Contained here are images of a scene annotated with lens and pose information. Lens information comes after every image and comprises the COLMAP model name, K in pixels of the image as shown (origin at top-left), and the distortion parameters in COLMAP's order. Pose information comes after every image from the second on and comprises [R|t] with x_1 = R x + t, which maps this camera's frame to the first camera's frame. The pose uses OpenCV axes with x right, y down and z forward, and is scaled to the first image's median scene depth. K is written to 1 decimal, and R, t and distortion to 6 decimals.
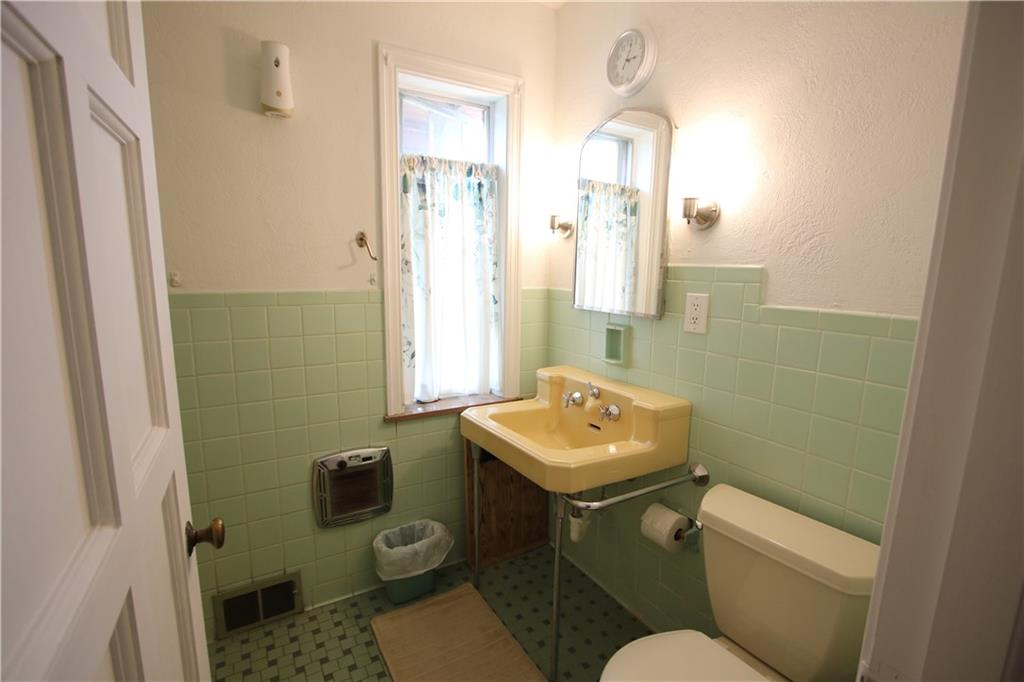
lens RADIAL K [[475.4, 0, 508.5], [0, 475.4, 346.1], [0, 0, 1]] dist [-0.019436, 0.002528]
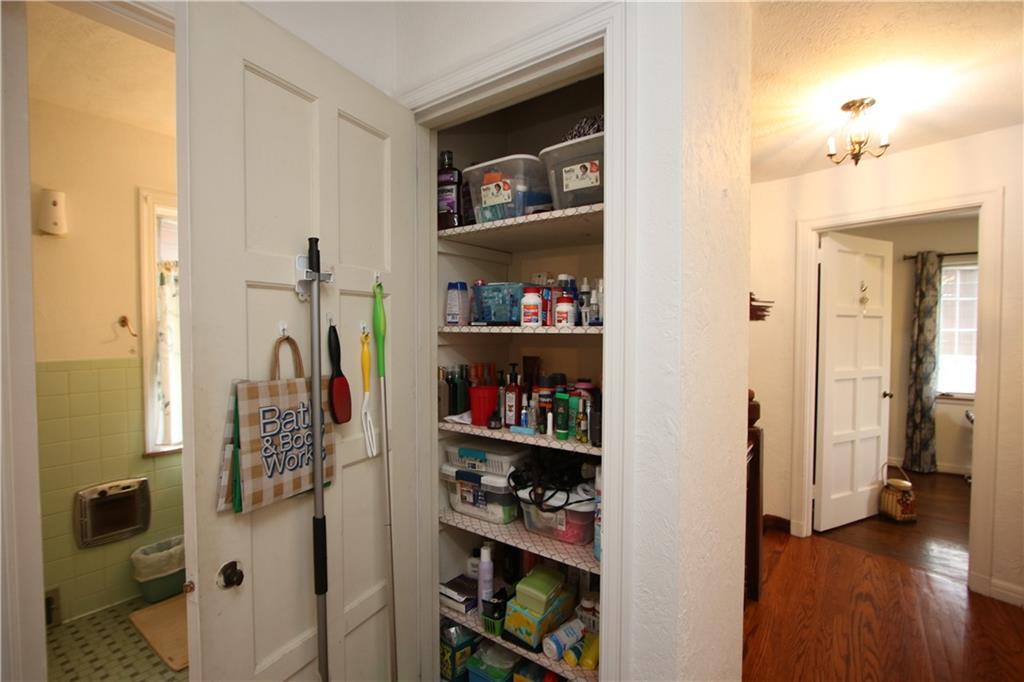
lens RADIAL K [[475.4, 0, 510.5], [0, 475.4, 345.8], [0, 0, 1]] dist [-0.019436, 0.002528]
pose [[0.918642, -0.026443, 0.394206, 0.171722], [0.075524, 0.991112, -0.109513, 0.074480], [-0.387806, 0.130375, 0.912474, -0.629230]]
